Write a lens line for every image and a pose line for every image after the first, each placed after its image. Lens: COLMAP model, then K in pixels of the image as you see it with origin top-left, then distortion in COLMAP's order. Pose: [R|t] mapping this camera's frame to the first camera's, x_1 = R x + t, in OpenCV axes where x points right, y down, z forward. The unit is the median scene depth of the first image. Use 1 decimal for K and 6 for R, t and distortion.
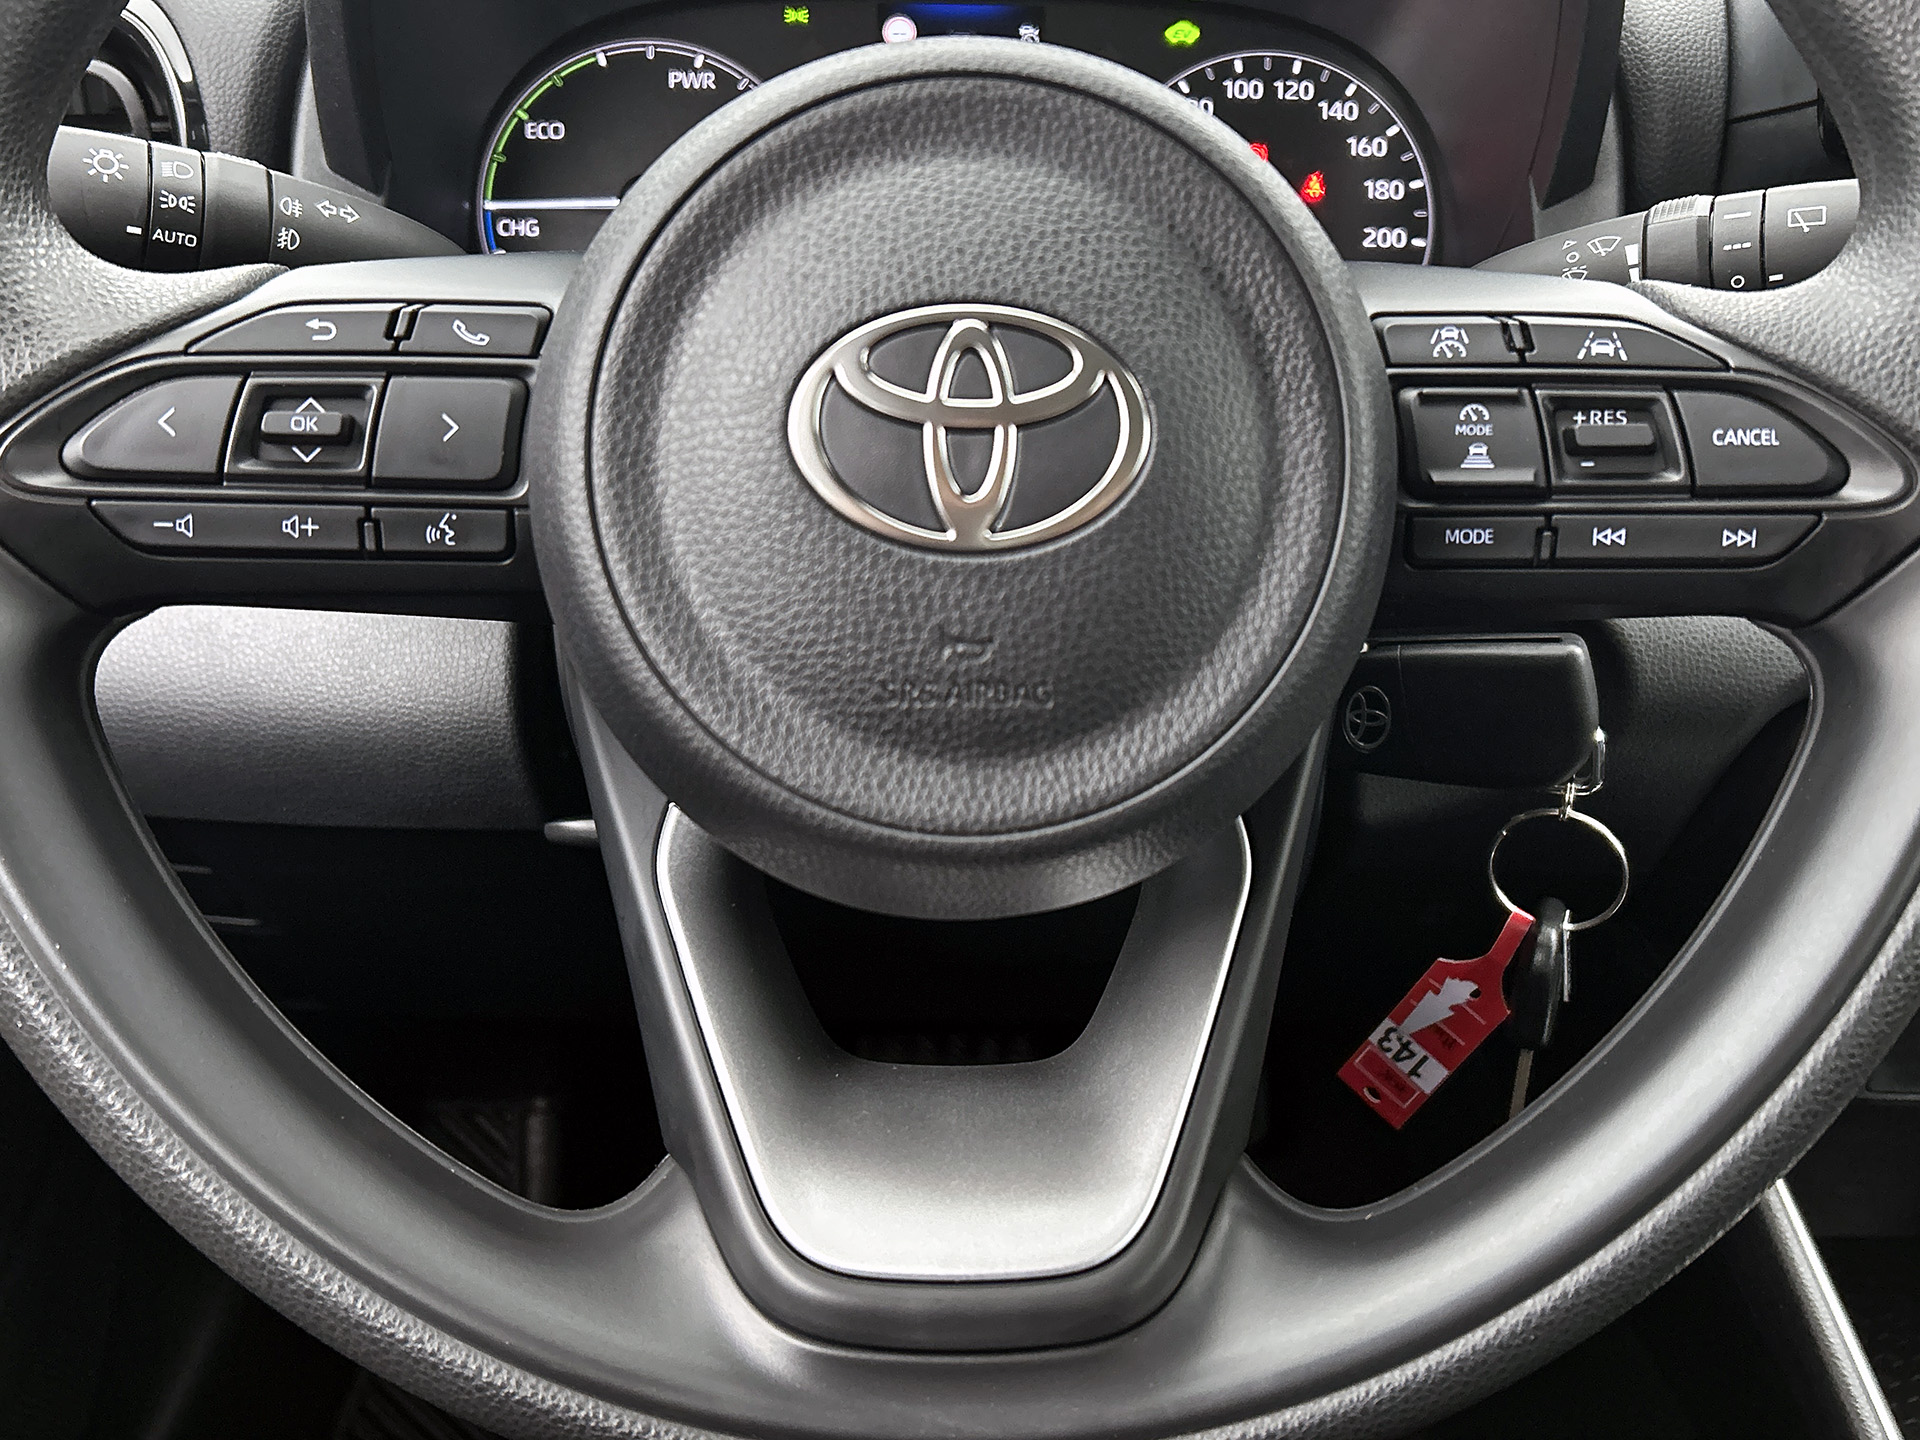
lens RADIAL K [[1771.3, 0, 952.5], [0, 1771.3, 713.9], [0, 0, 1]] dist [0.013014, -0.016817]
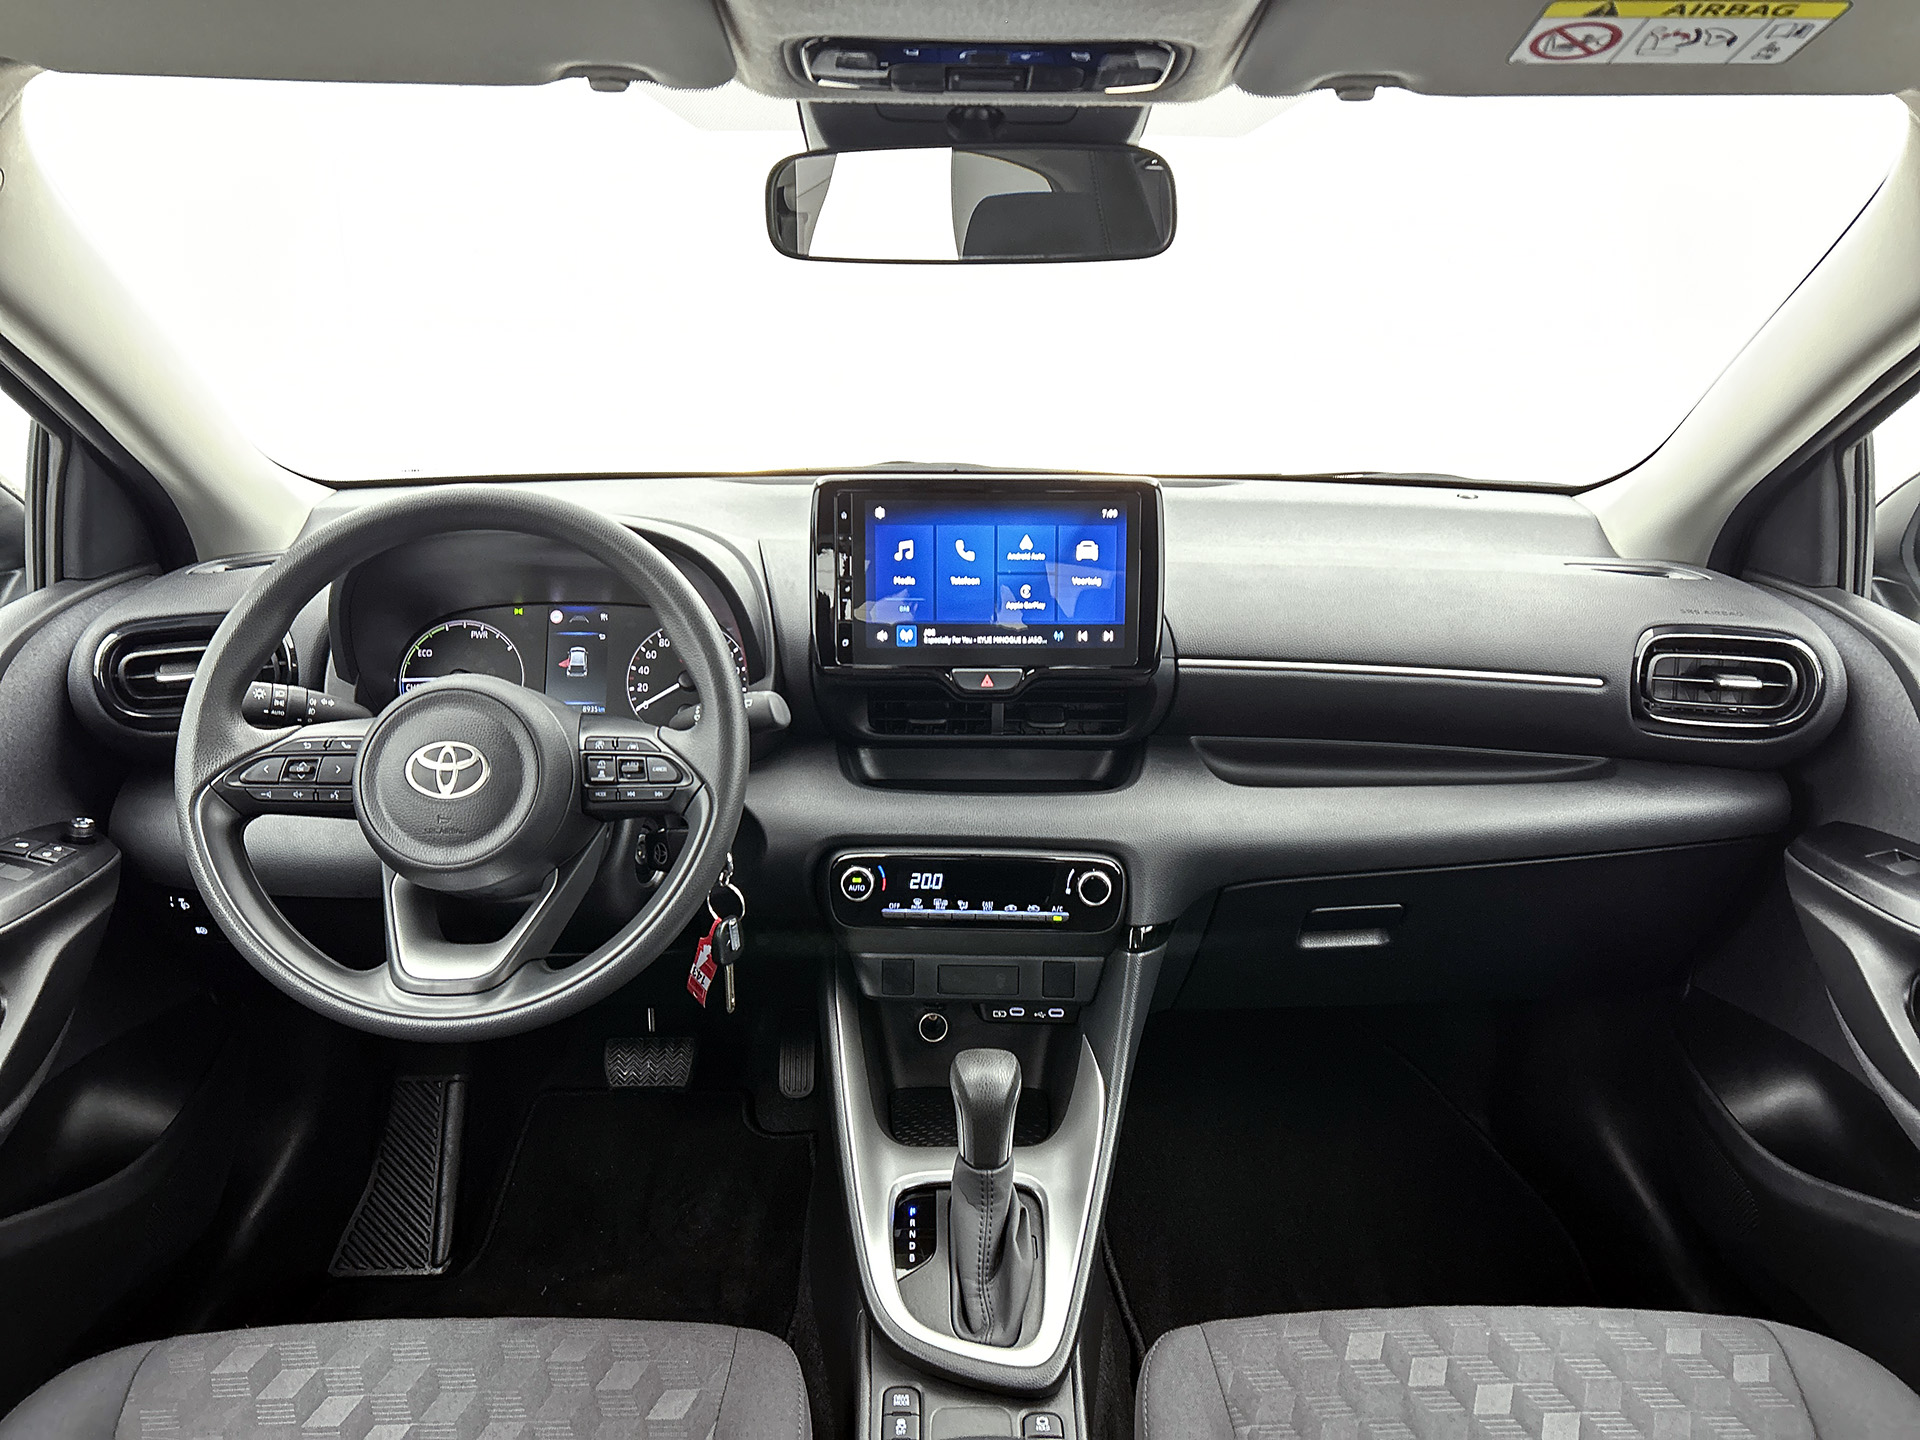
lens RADIAL K [[1430.4, 0, 950.8], [0, 1430.4, 711.3], [0, 0, 1]] dist [0.057160, -0.074220]
pose [[0.999934, -0.008144, -0.008153, 1.132761], [0.006702, 0.986528, -0.163455, 0.251743], [0.009374, 0.163390, 0.986517, -2.228730]]
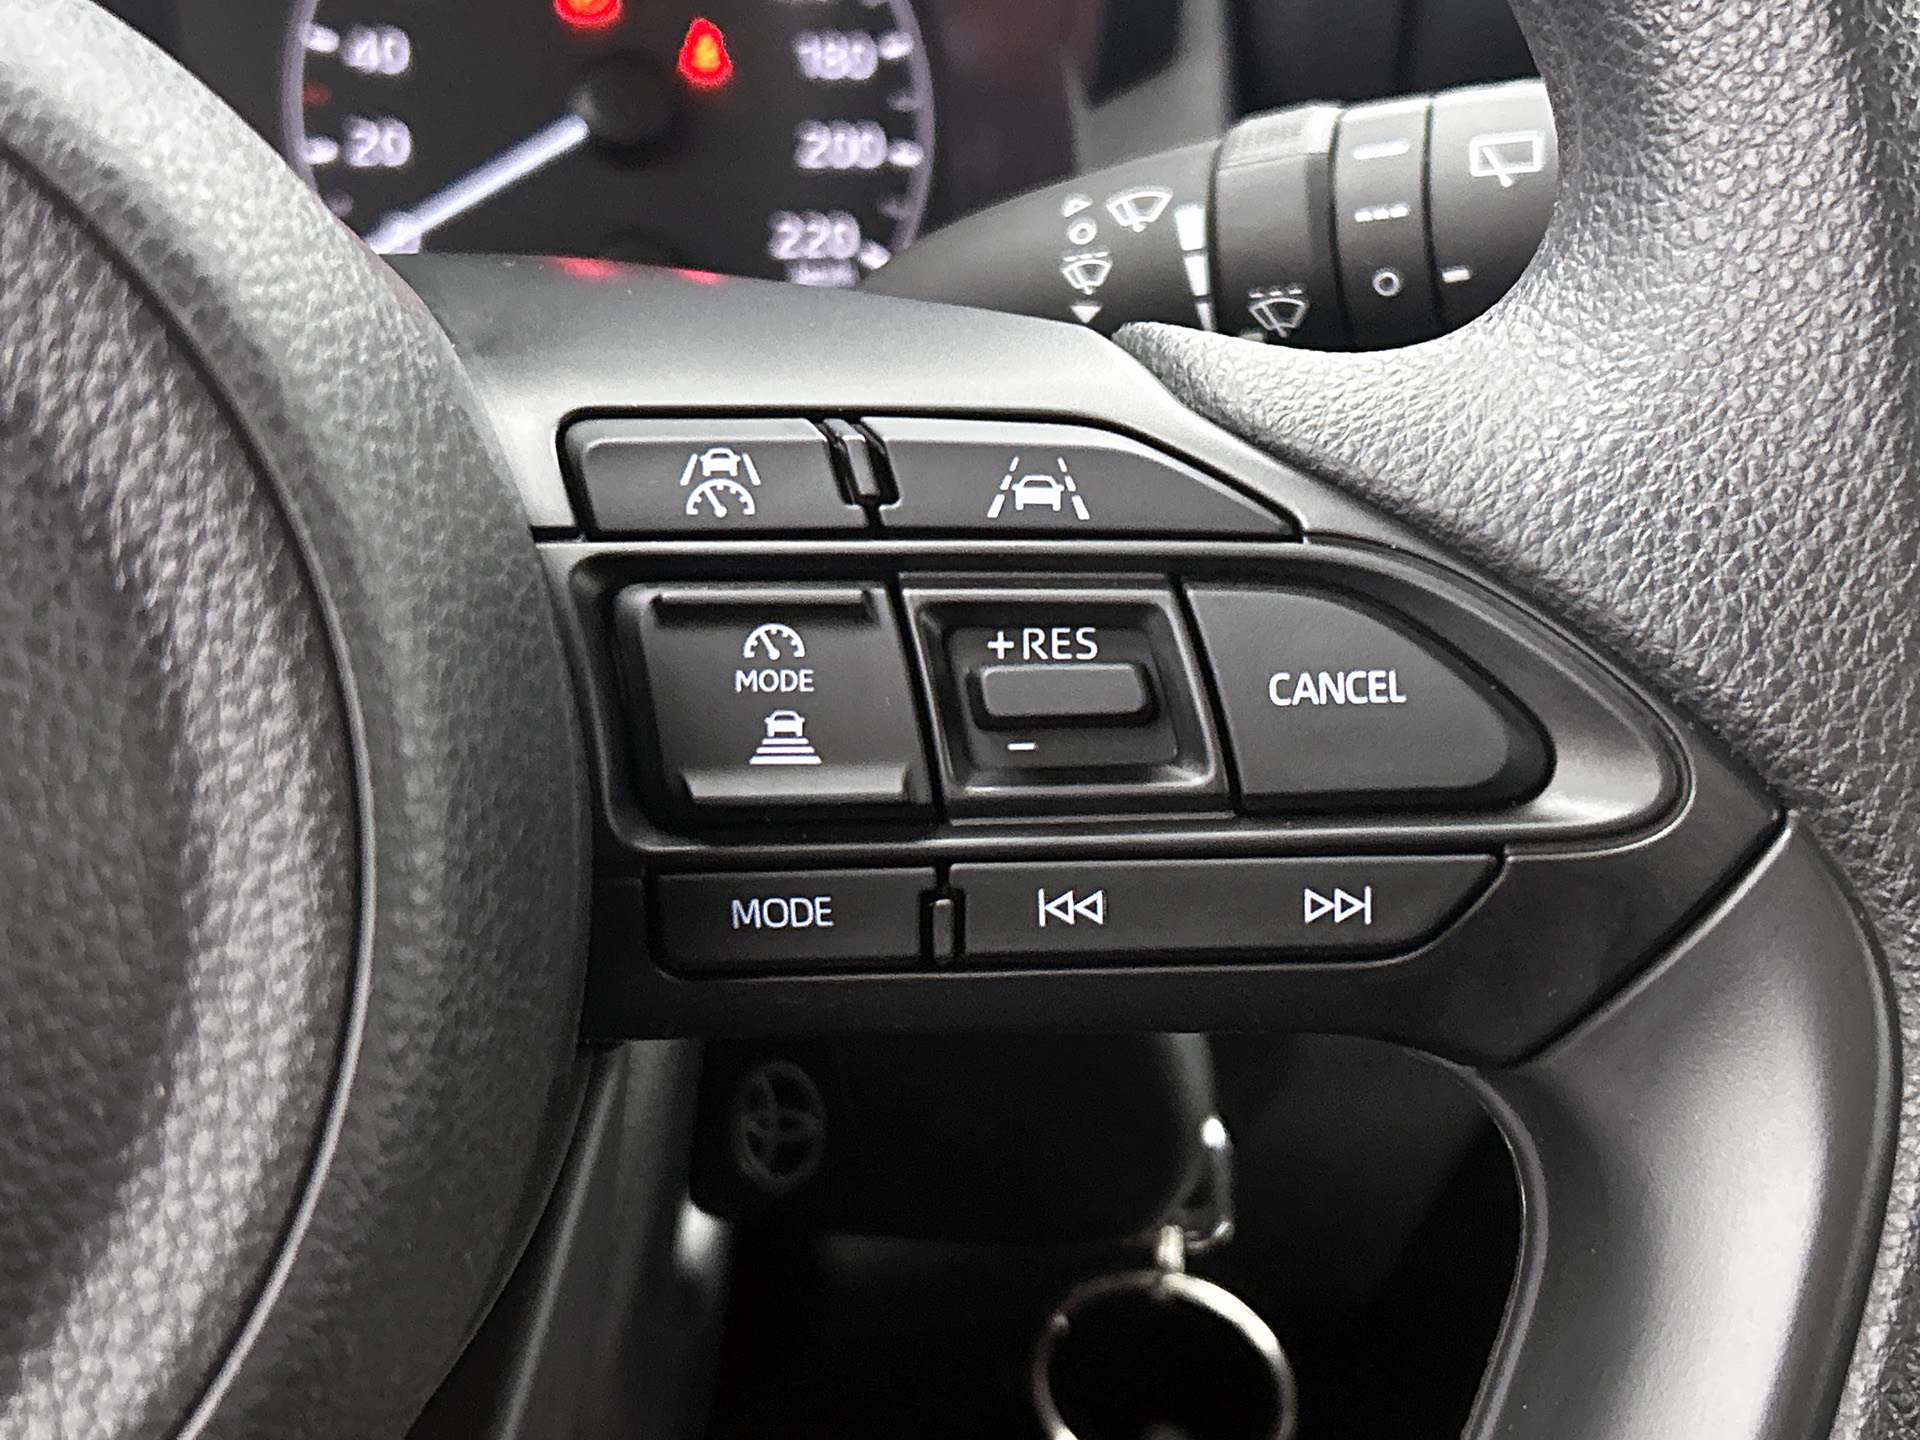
lens RADIAL K [[2771.0, 0, 960.0], [0, 2771.0, 720.0], [0, 0, 1]] dist [0.311159, -1.555471]
pose [[0.982235, -0.048556, 0.181263, 0.218784], [0.054010, 0.998221, -0.025268, -0.133941], [-0.179713, 0.034610, 0.983110, 0.306521]]
